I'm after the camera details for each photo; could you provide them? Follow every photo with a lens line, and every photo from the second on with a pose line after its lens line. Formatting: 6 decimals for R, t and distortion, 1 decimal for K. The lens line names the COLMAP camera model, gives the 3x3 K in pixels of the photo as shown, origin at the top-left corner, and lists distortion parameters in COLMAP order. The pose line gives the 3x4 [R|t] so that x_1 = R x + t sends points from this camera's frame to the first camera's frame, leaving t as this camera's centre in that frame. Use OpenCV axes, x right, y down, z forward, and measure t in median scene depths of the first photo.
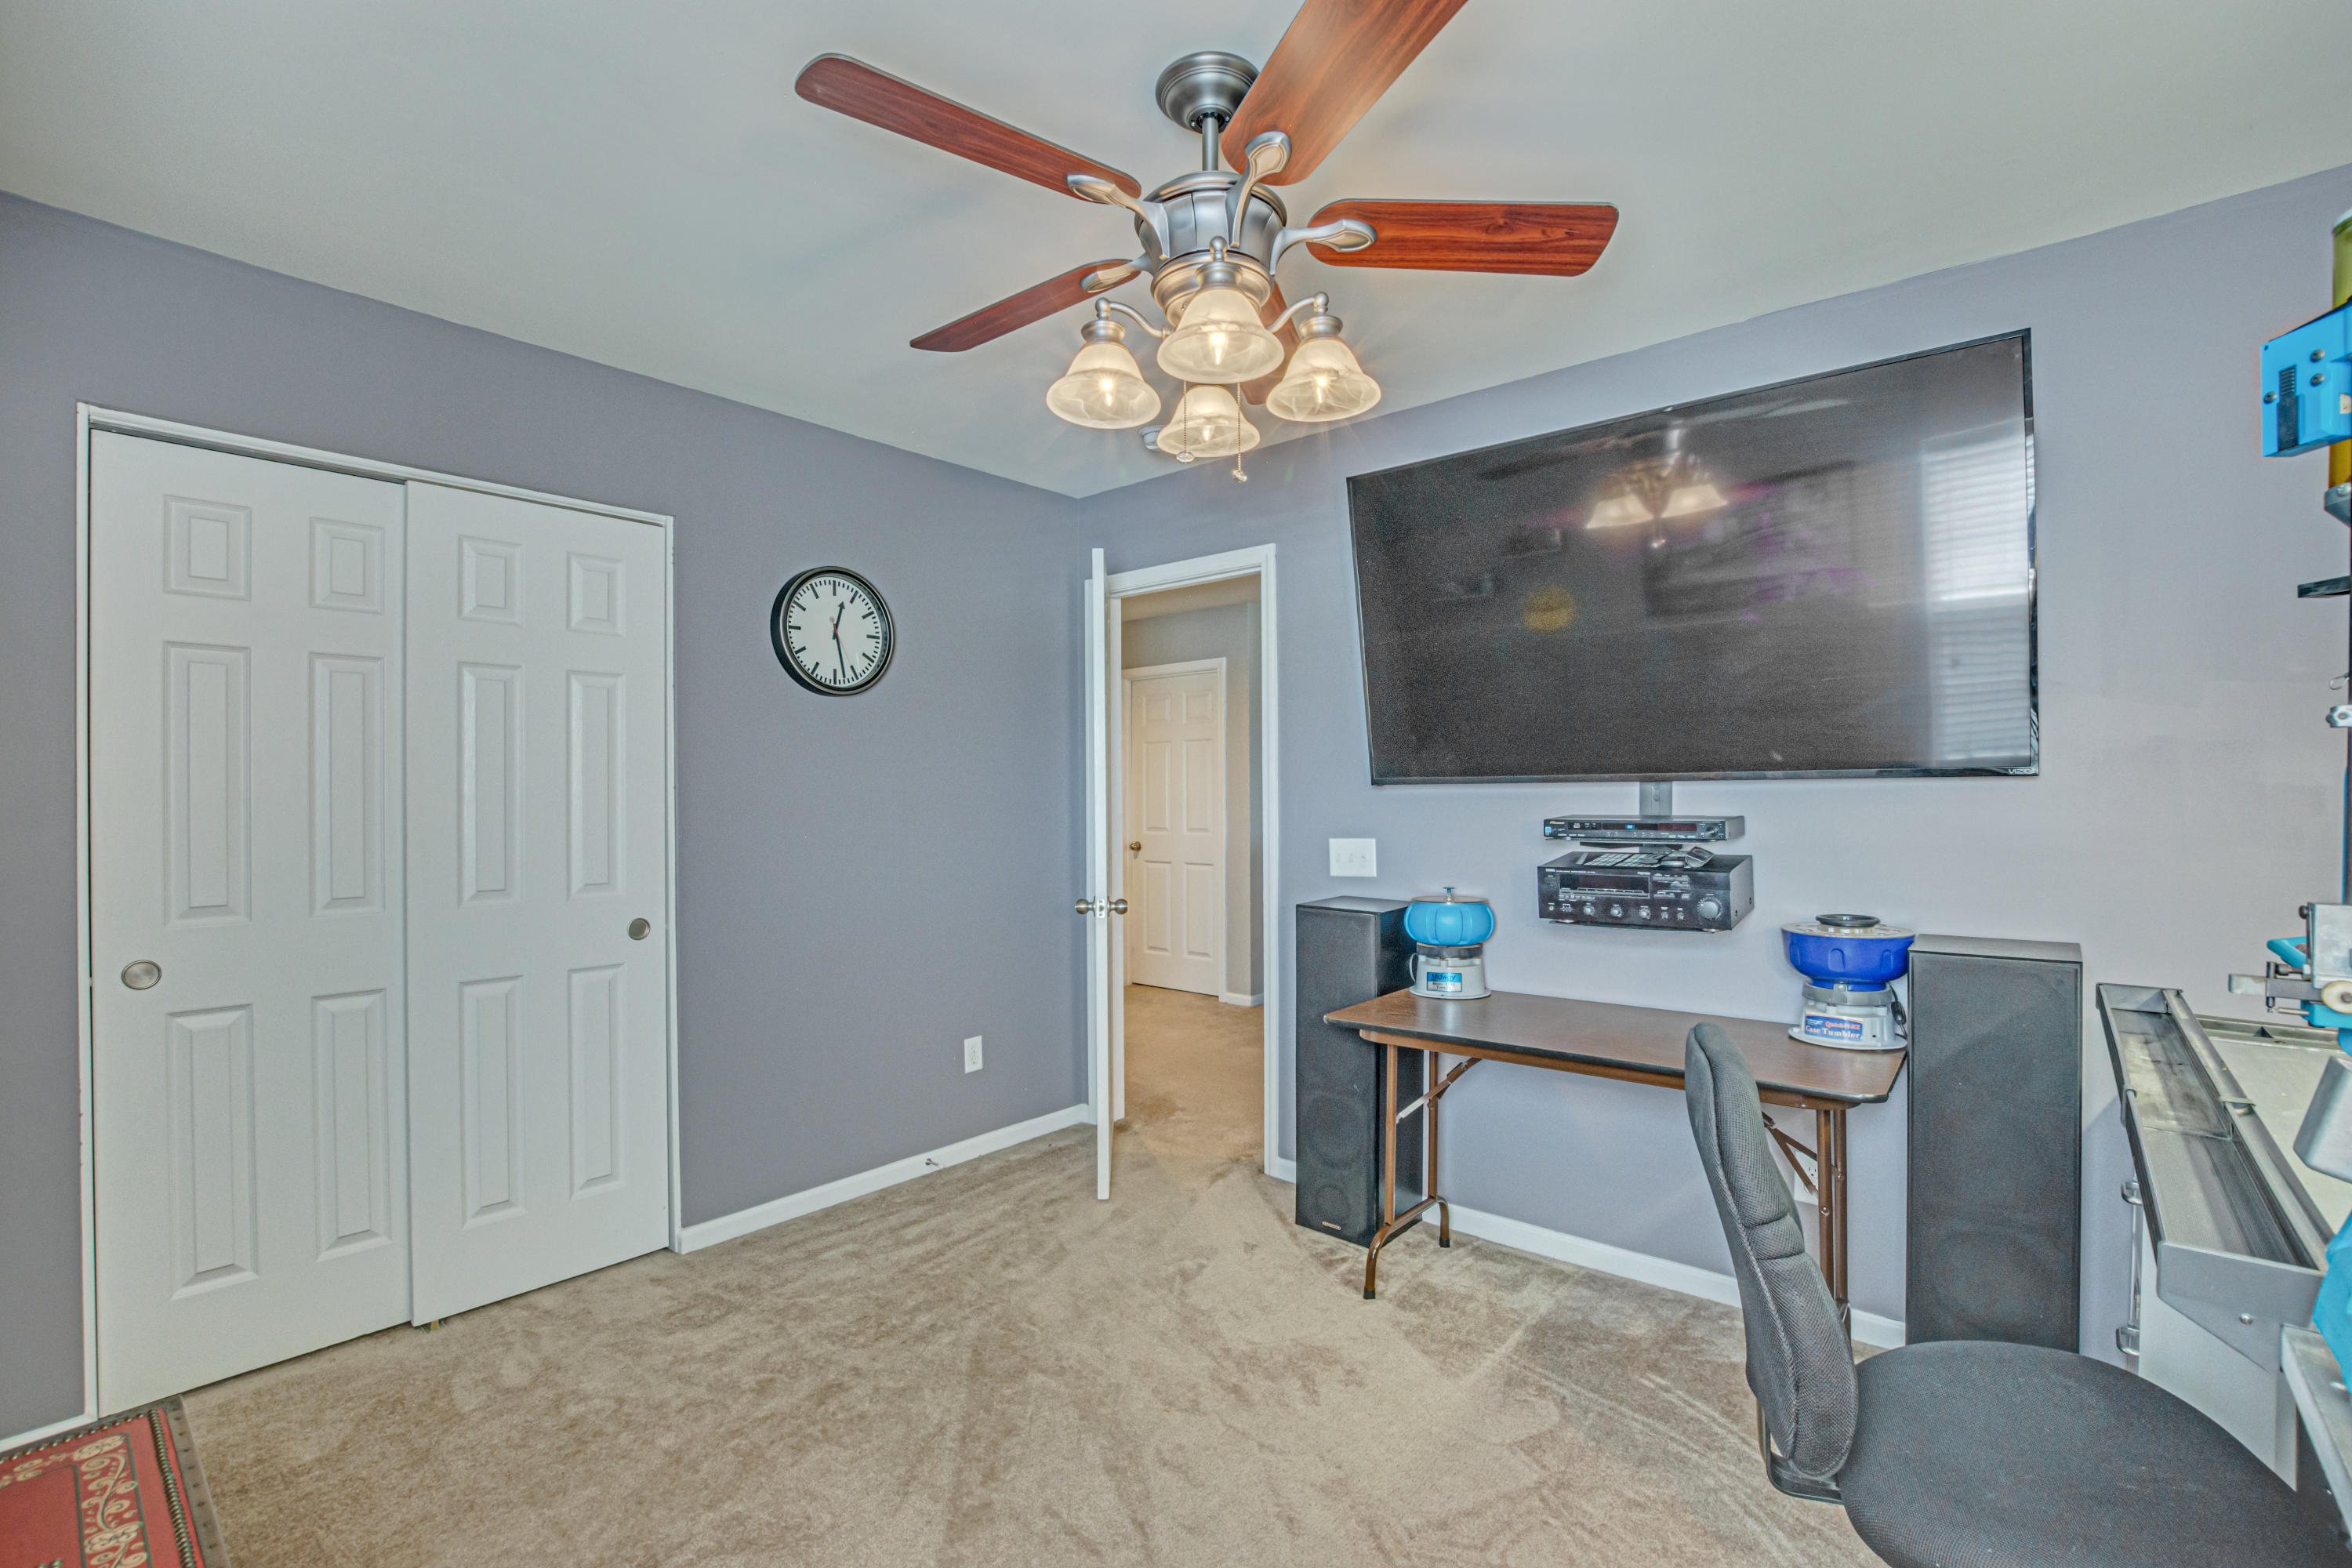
lens RADIAL K [[1053.5, 0, 1179.4], [0, 1053.5, 791.6], [0, 0, 1]] dist [-0.004256, -0.000015]
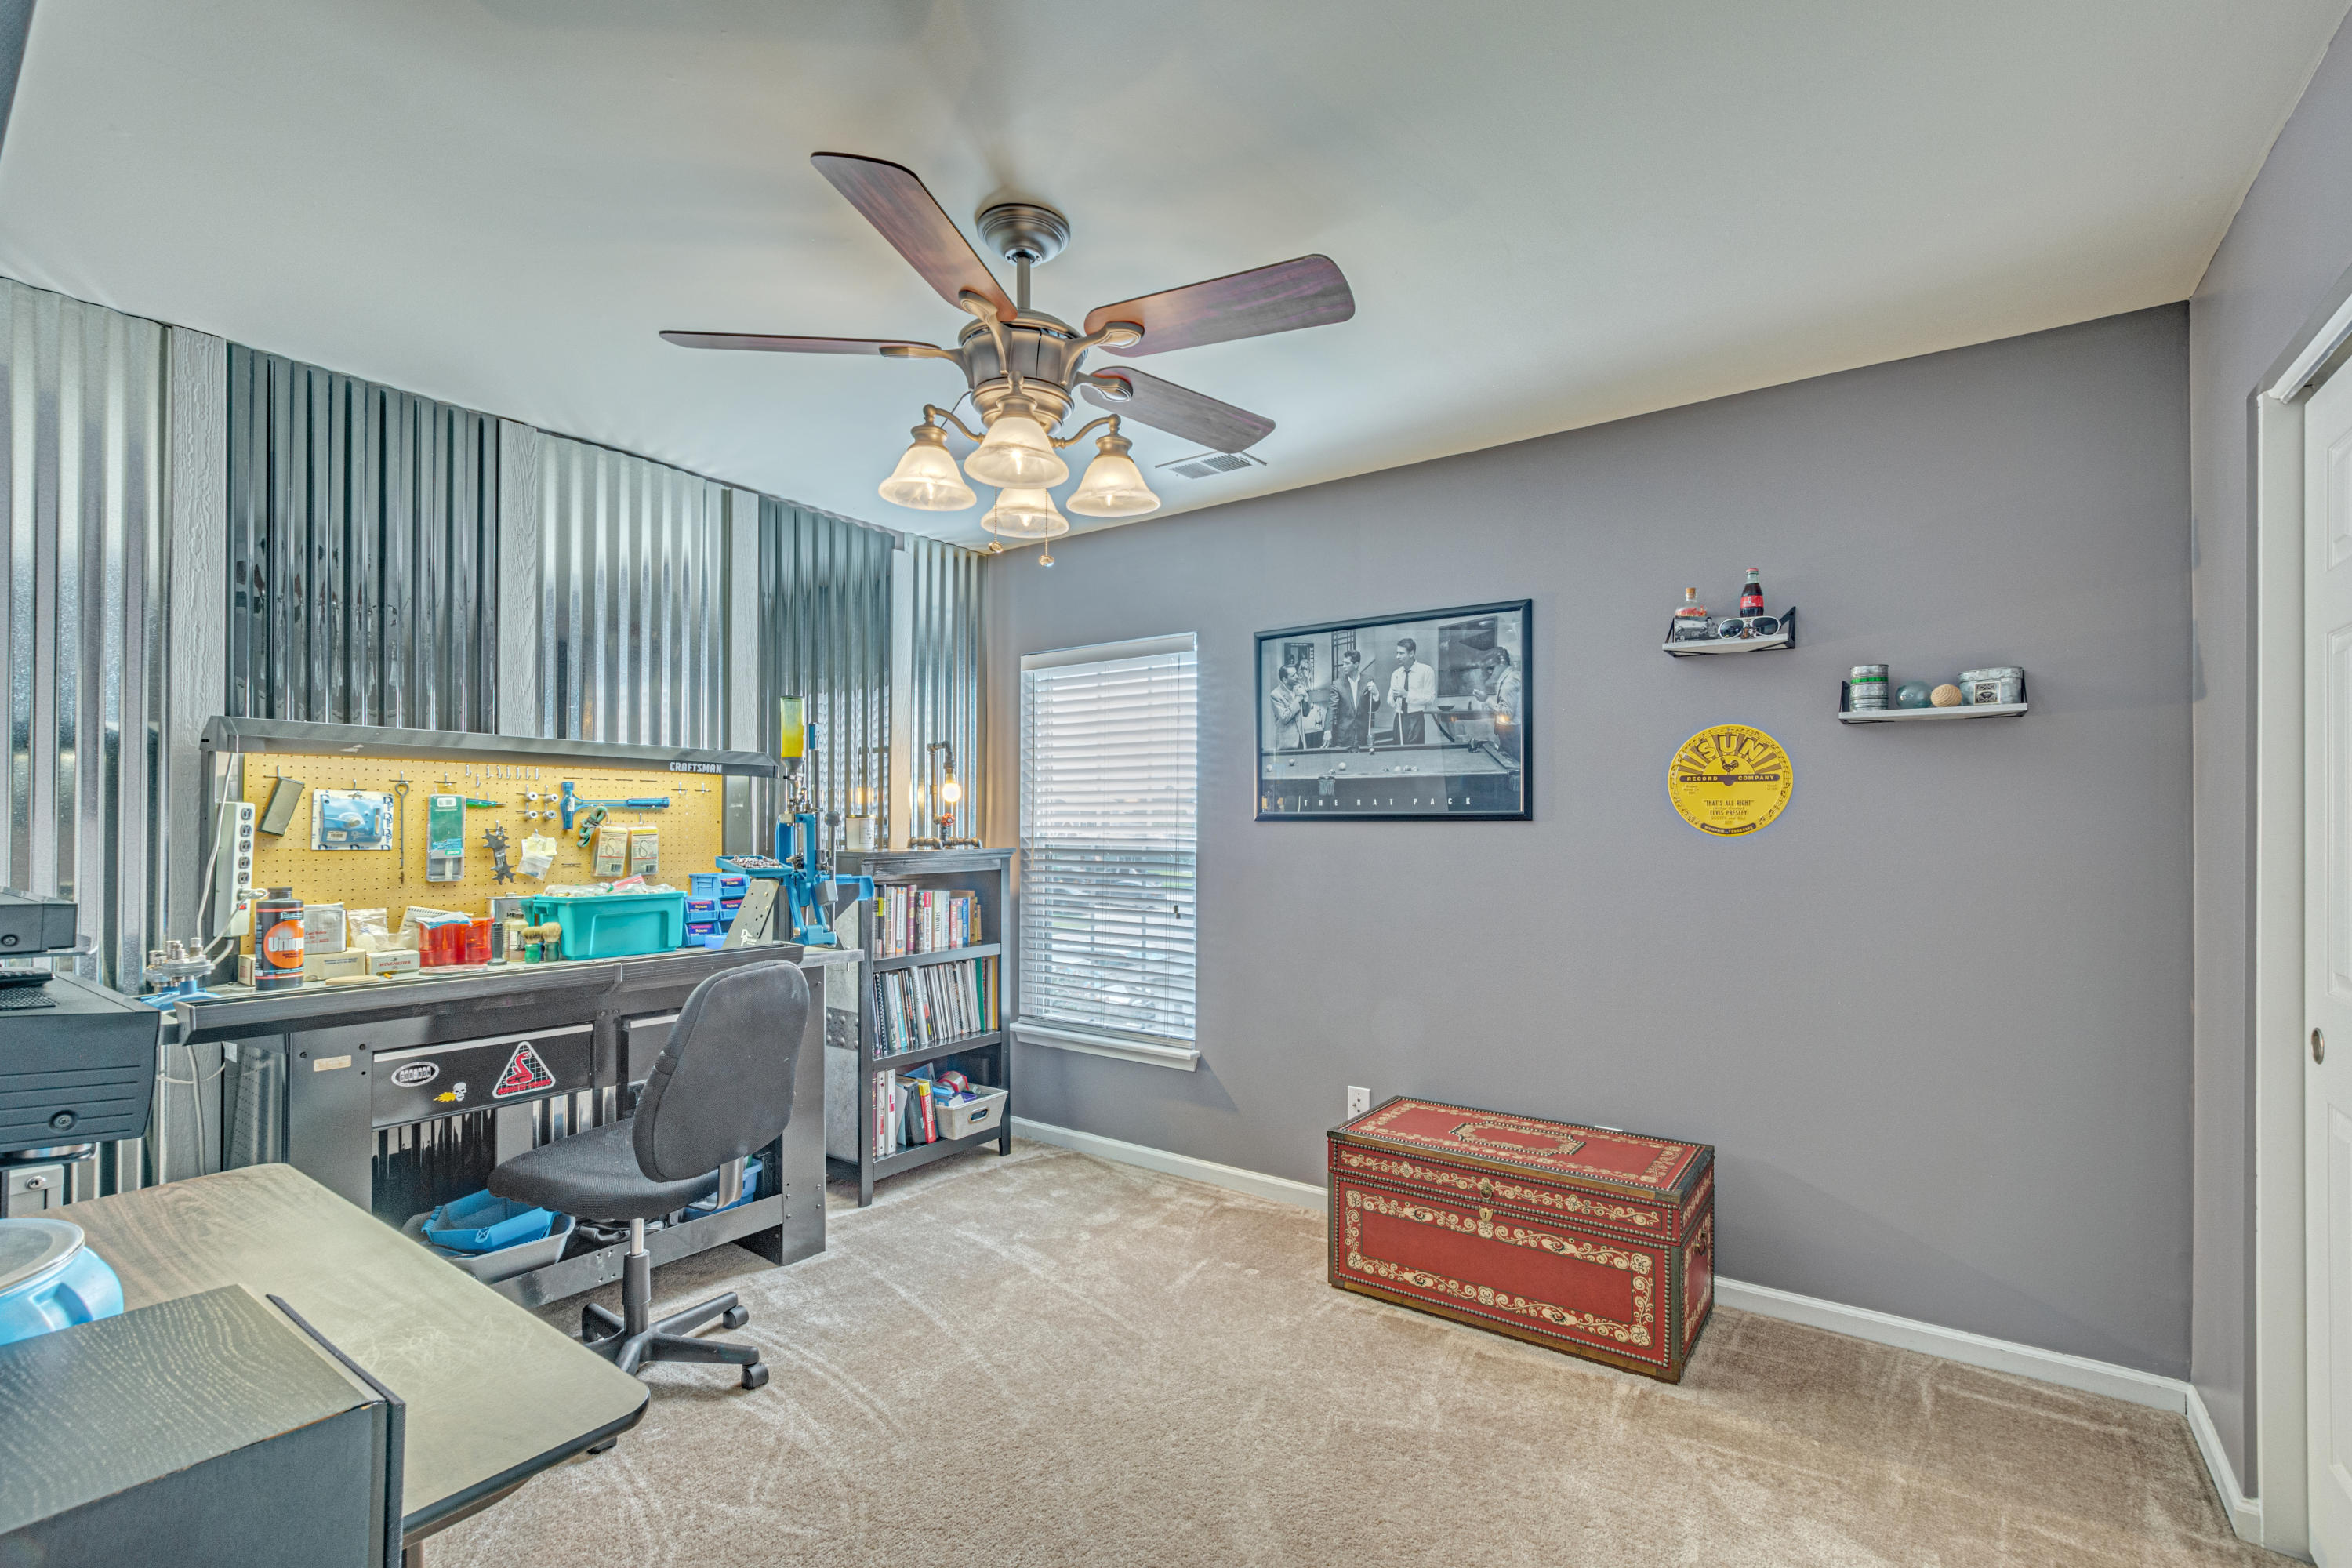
lens RADIAL K [[1069.2, 0, 1175.3], [0, 1069.2, 820.0], [0, 0, 1]] dist [-0.002141, -0.000036]
pose [[-0.998366, 0.001678, -0.057124, -0.044589], [0.001770, 0.999997, -0.001570, -0.003712], [0.057121, -0.001668, -0.998366, 1.401958]]
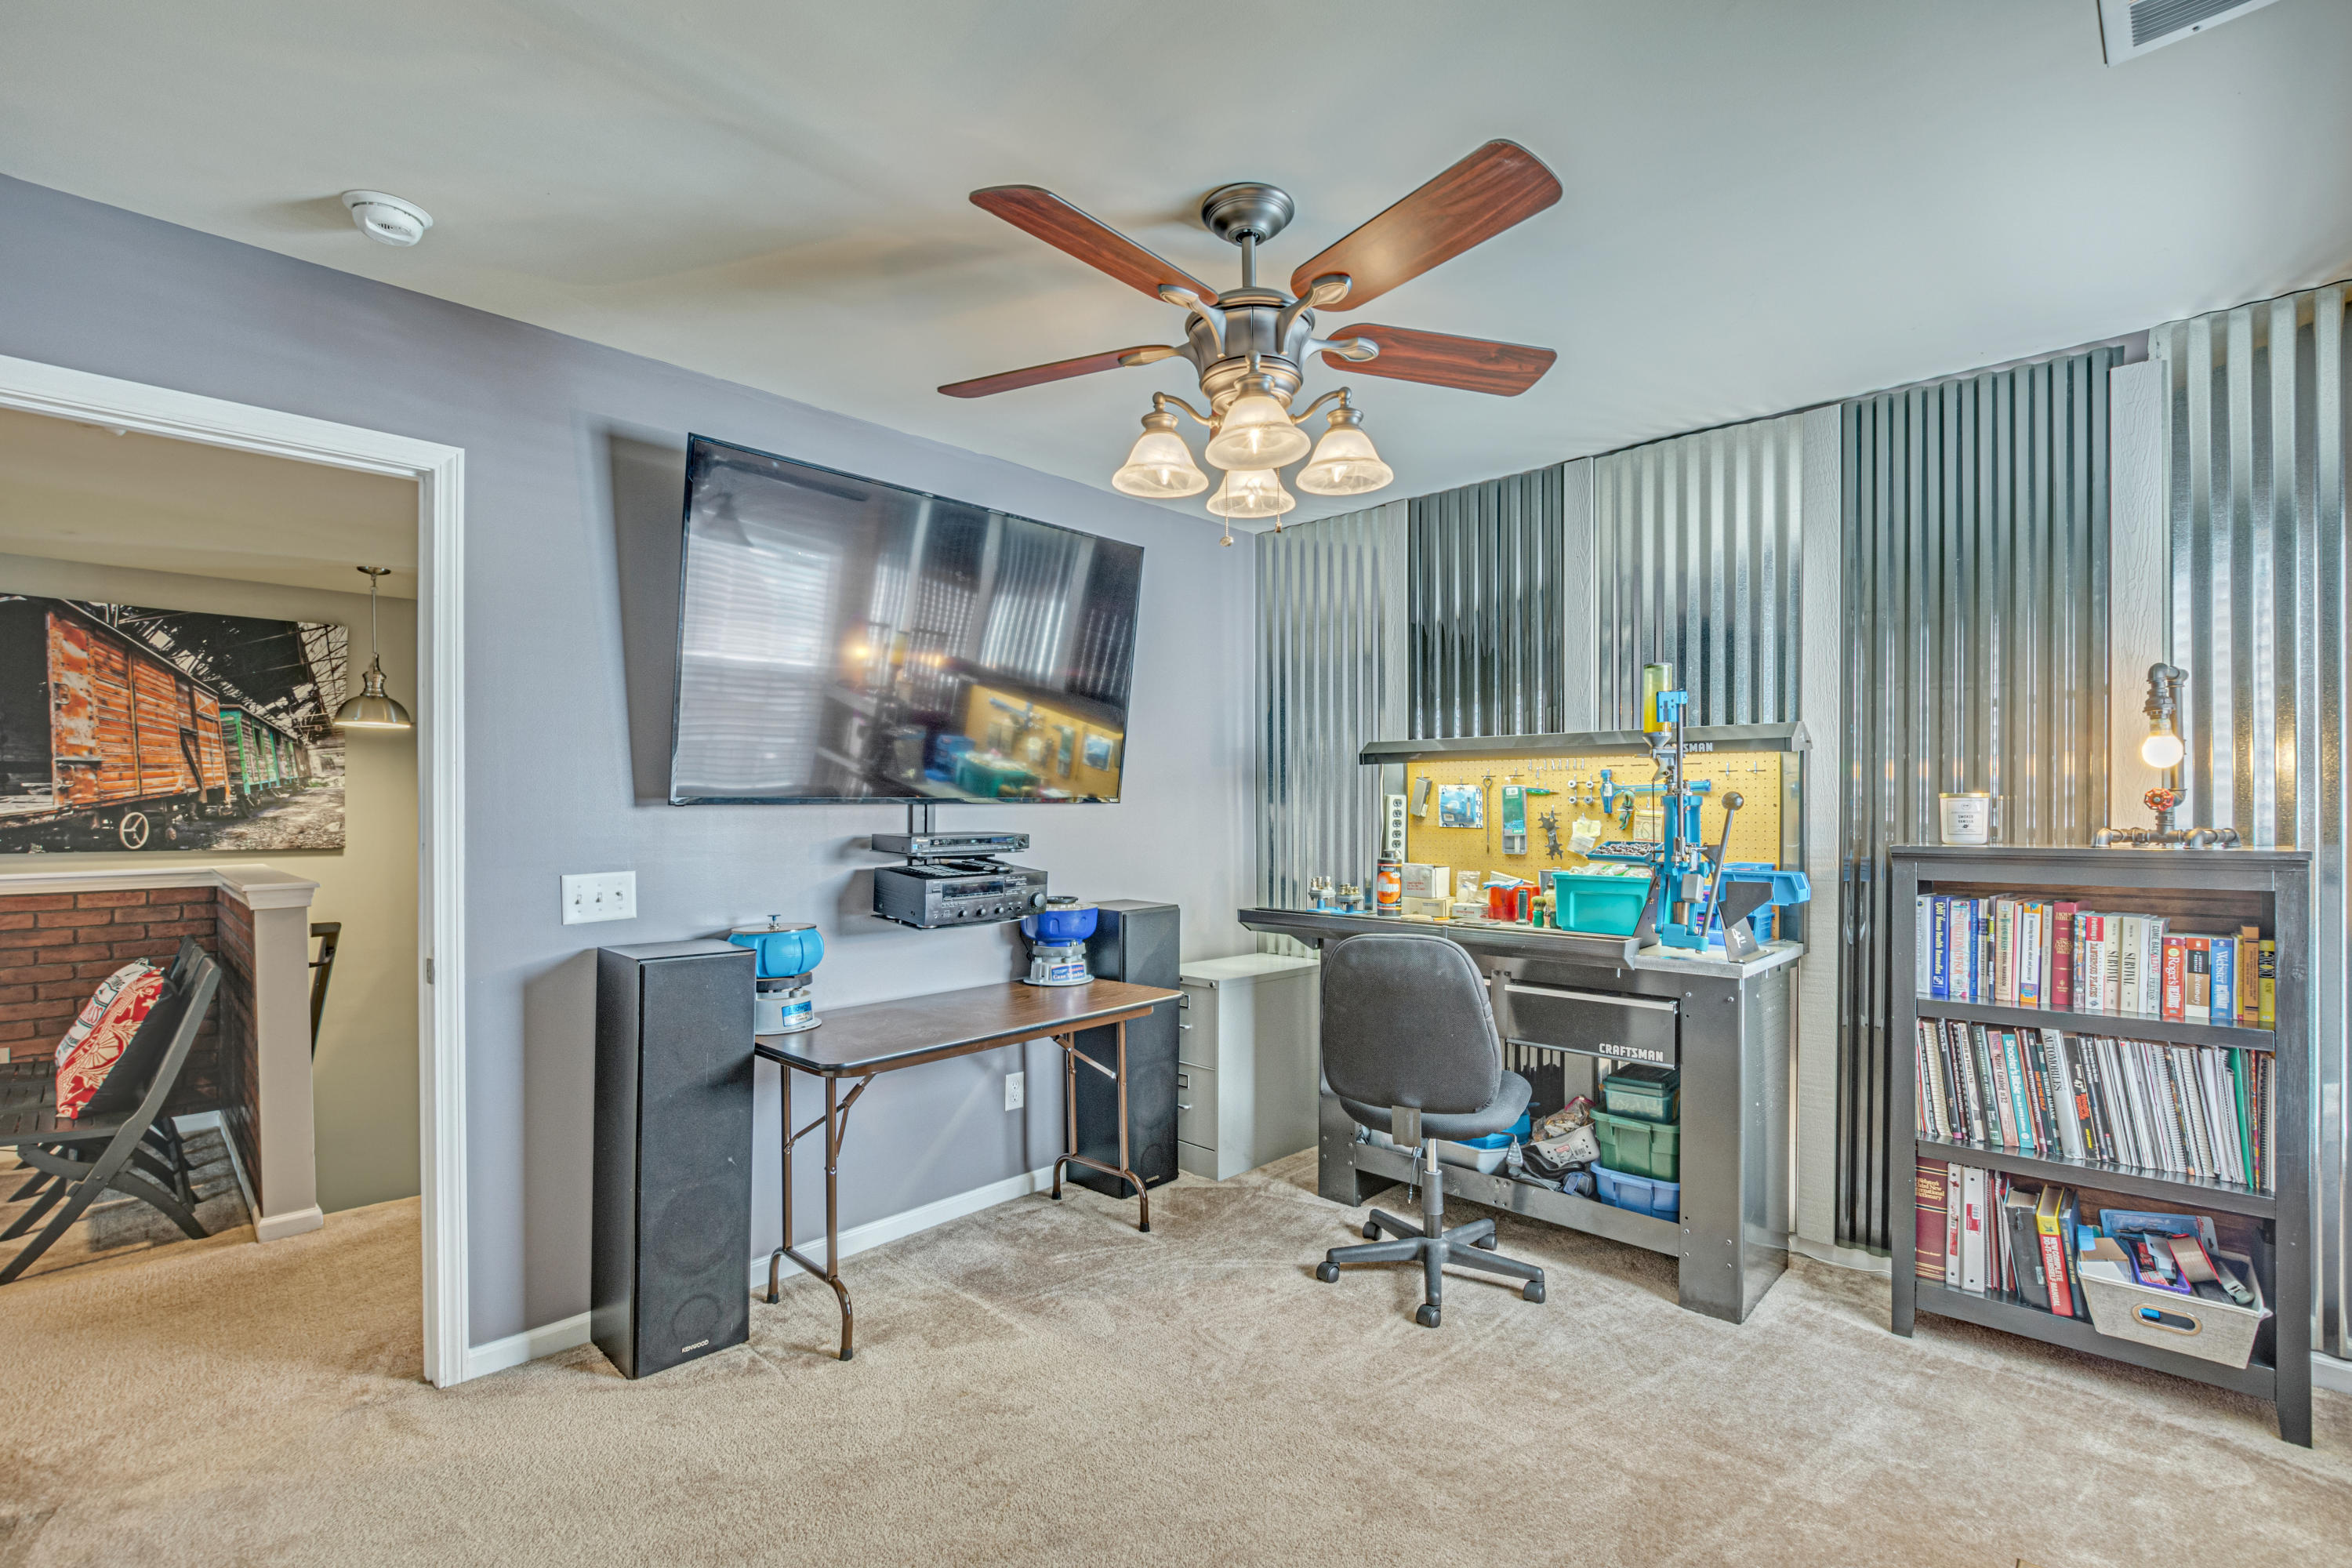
lens RADIAL K [[1045.5, 0, 1176.5], [0, 1045.5, 809.9], [0, 0, 1]] dist [-0.000687, 0.000162]
pose [[0.067099, 0.004525, 0.997736, -0.715079], [0.003431, 0.999983, -0.004766, 0.003574], [-0.997740, 0.003743, 0.067083, 0.642254]]
